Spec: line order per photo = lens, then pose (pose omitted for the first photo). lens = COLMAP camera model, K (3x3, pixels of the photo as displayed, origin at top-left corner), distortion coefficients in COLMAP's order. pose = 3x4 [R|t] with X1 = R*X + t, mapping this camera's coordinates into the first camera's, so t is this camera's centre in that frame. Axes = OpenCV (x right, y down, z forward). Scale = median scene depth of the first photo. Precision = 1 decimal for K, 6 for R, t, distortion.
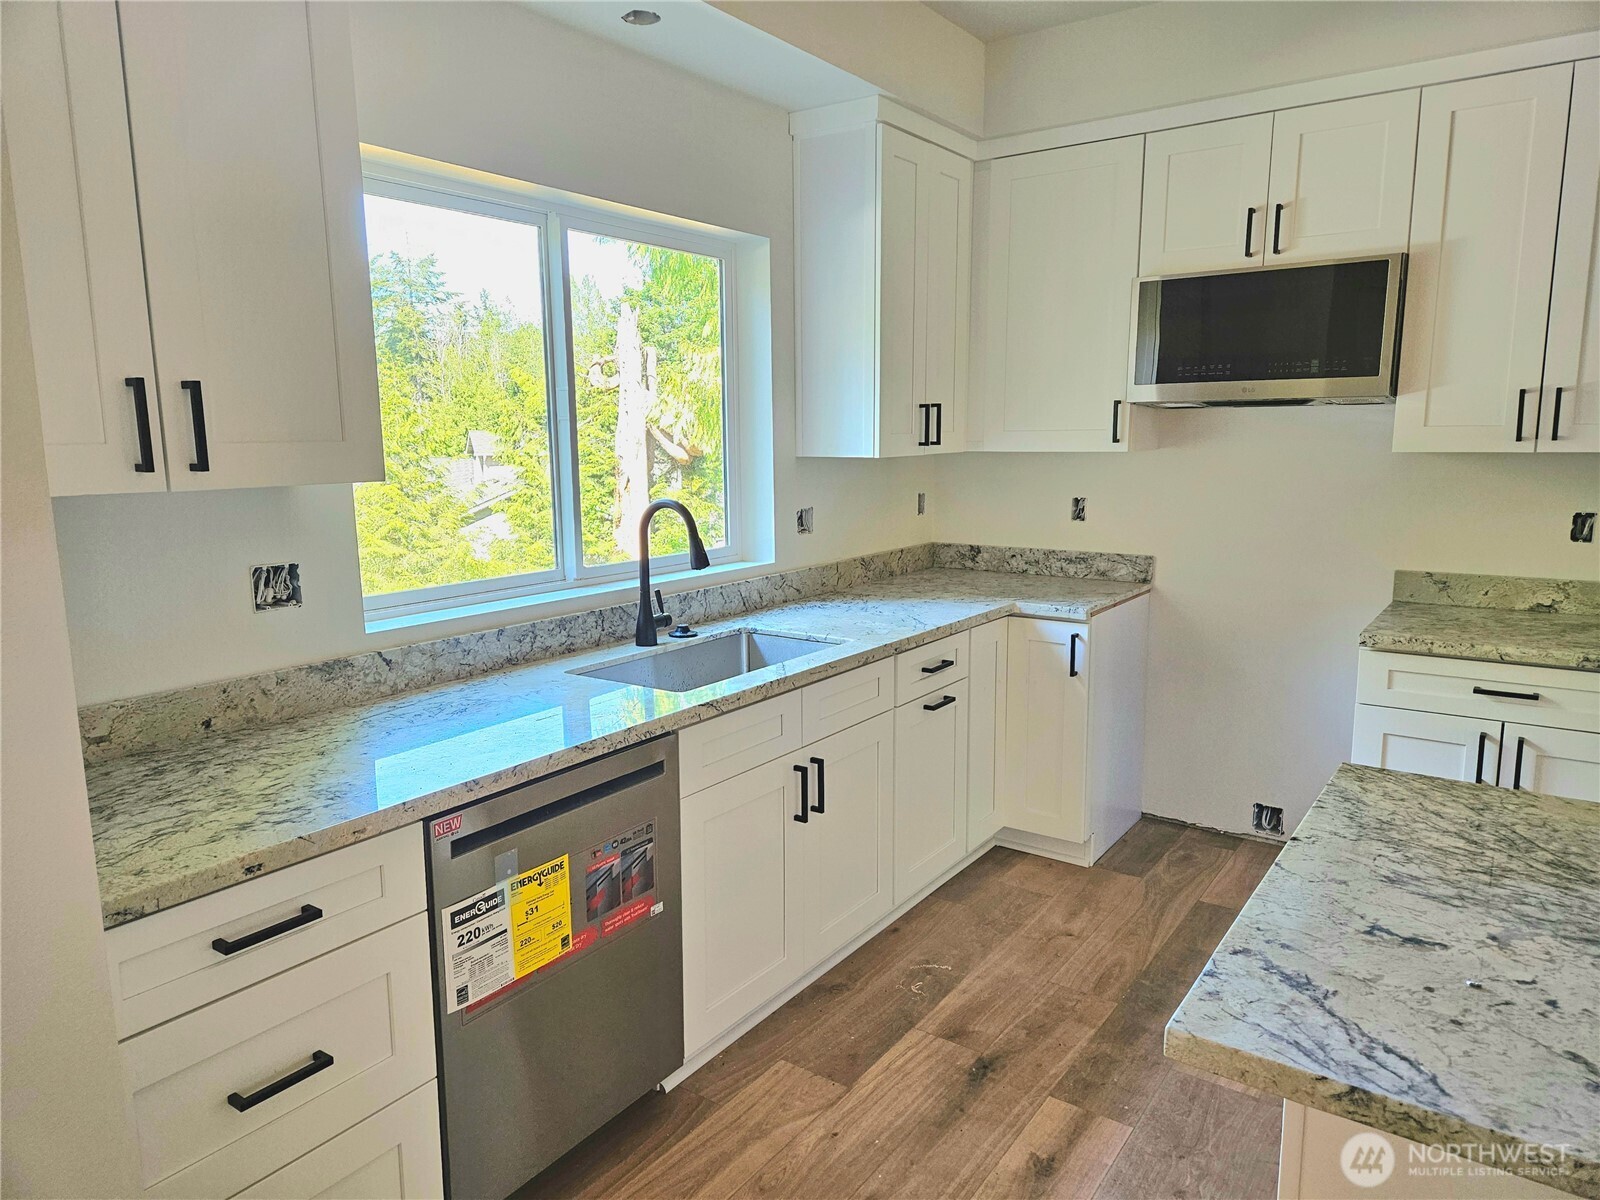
lens RADIAL K [[1066.0, 0, 807.8], [0, 1066.0, 599.3], [0, 0, 1]] dist [0.057199, -0.001284]
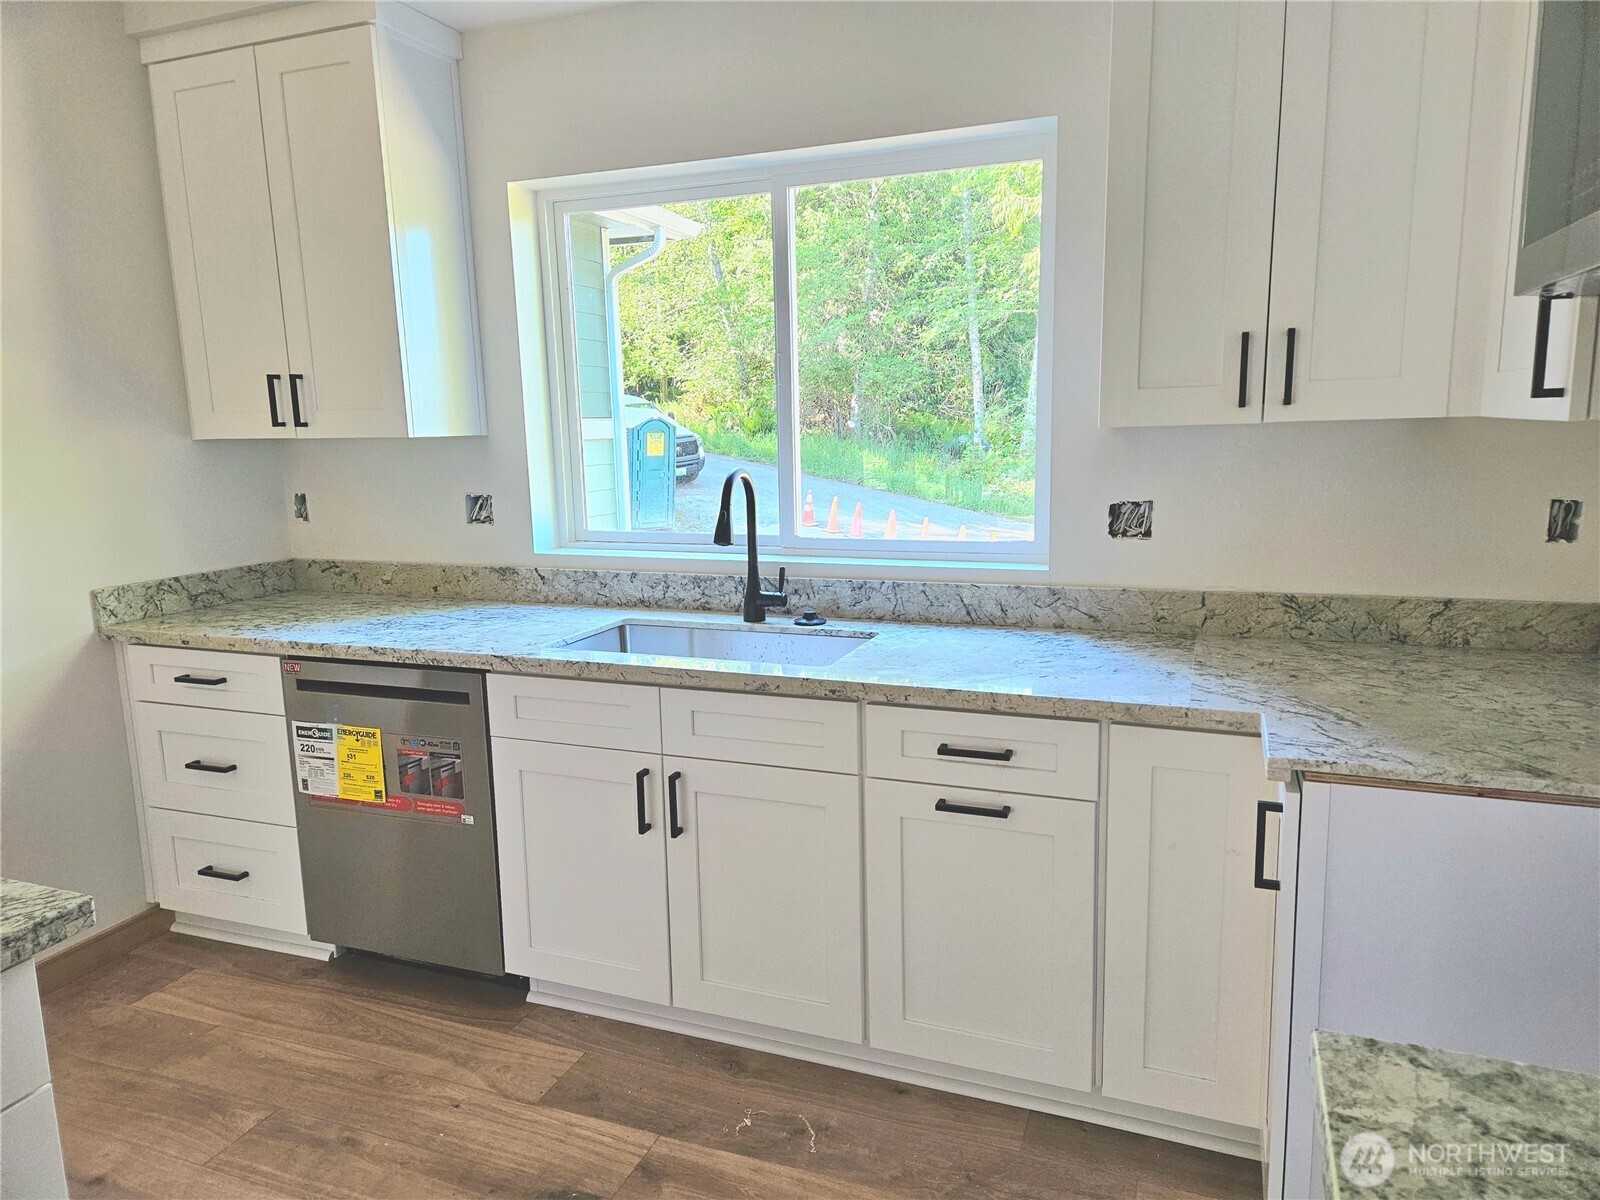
lens RADIAL K [[1066.0, 0, 807.8], [0, 1066.0, 599.3], [0, 0, 1]] dist [0.057199, -0.001284]
pose [[0.237456, 0.166167, -0.957081, 0.845925], [-0.135139, 0.981331, 0.136848, -0.124146], [0.961952, 0.096844, 0.255479, 0.872325]]
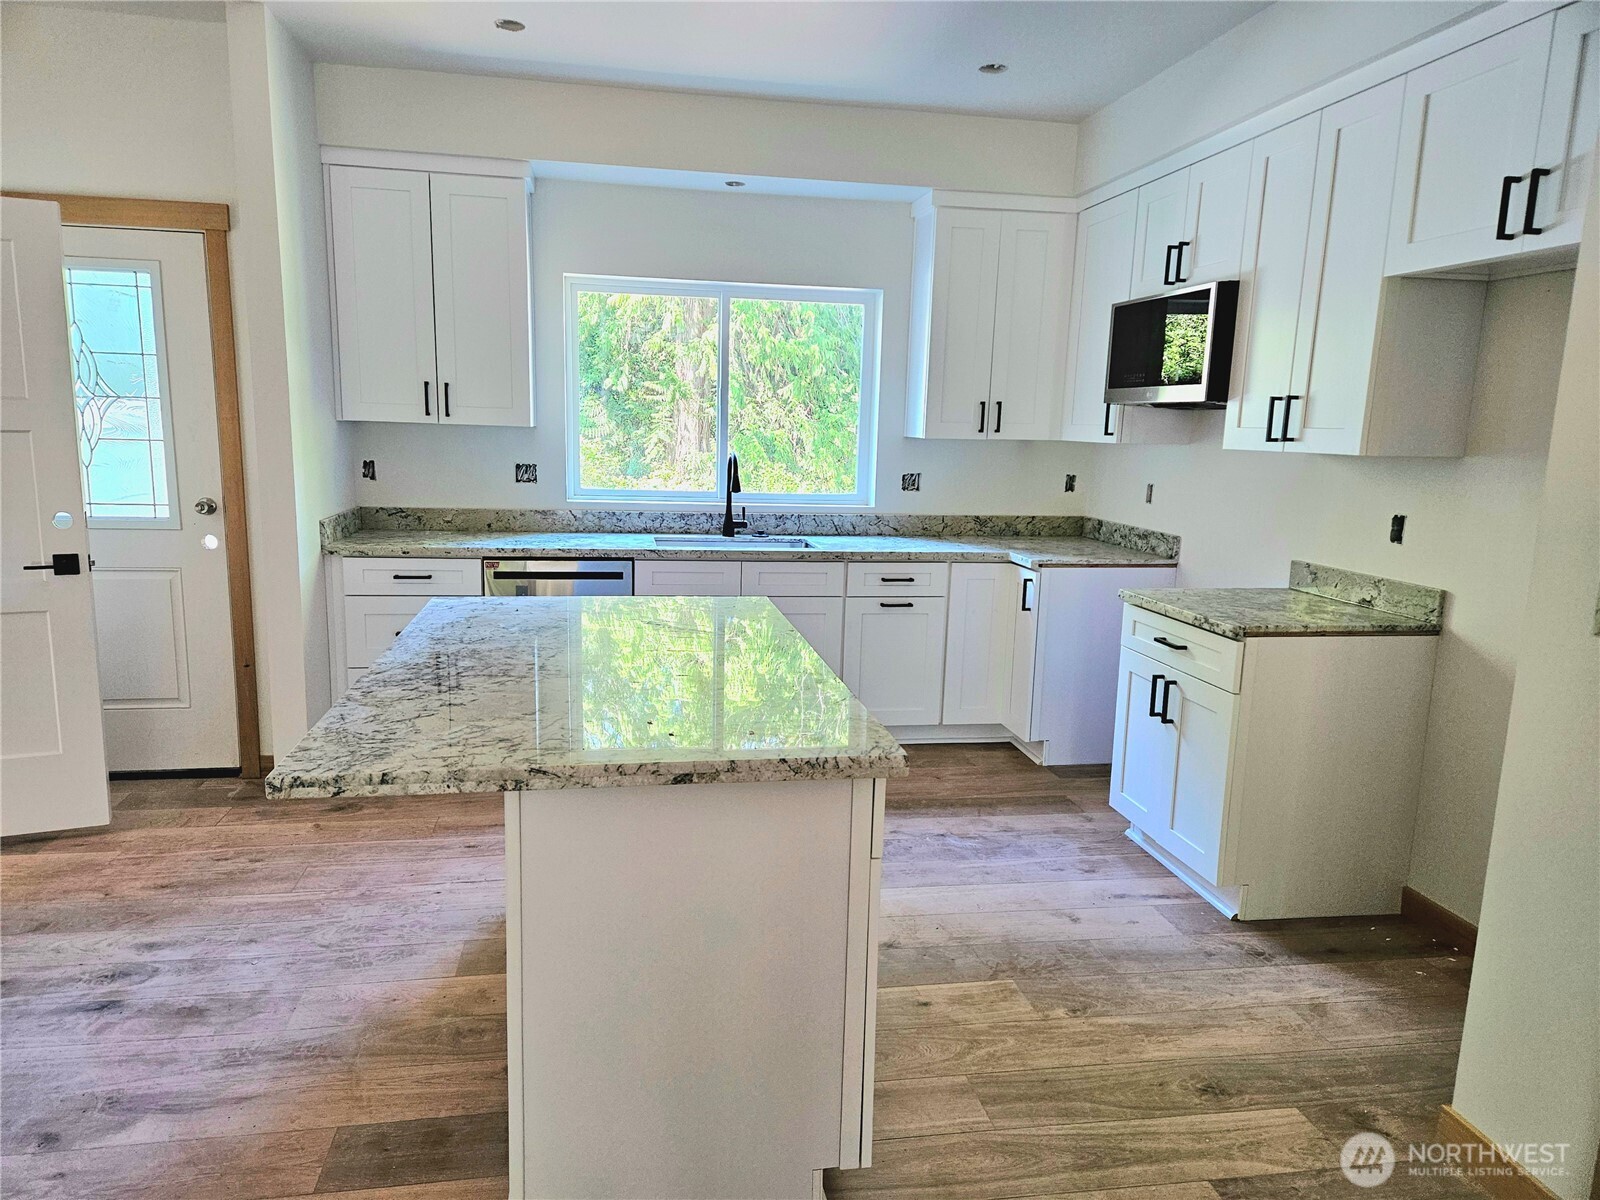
lens RADIAL K [[1068.4, 0, 800.0], [0, 1068.4, 600.0], [0, 0, 1]] dist [0.100595, 0.000151]
pose [[0.706646, 0.145294, -0.692489, 1.267593], [-0.145952, 0.987574, 0.058271, 0.029048], [0.692351, 0.059894, 0.719071, -0.189121]]
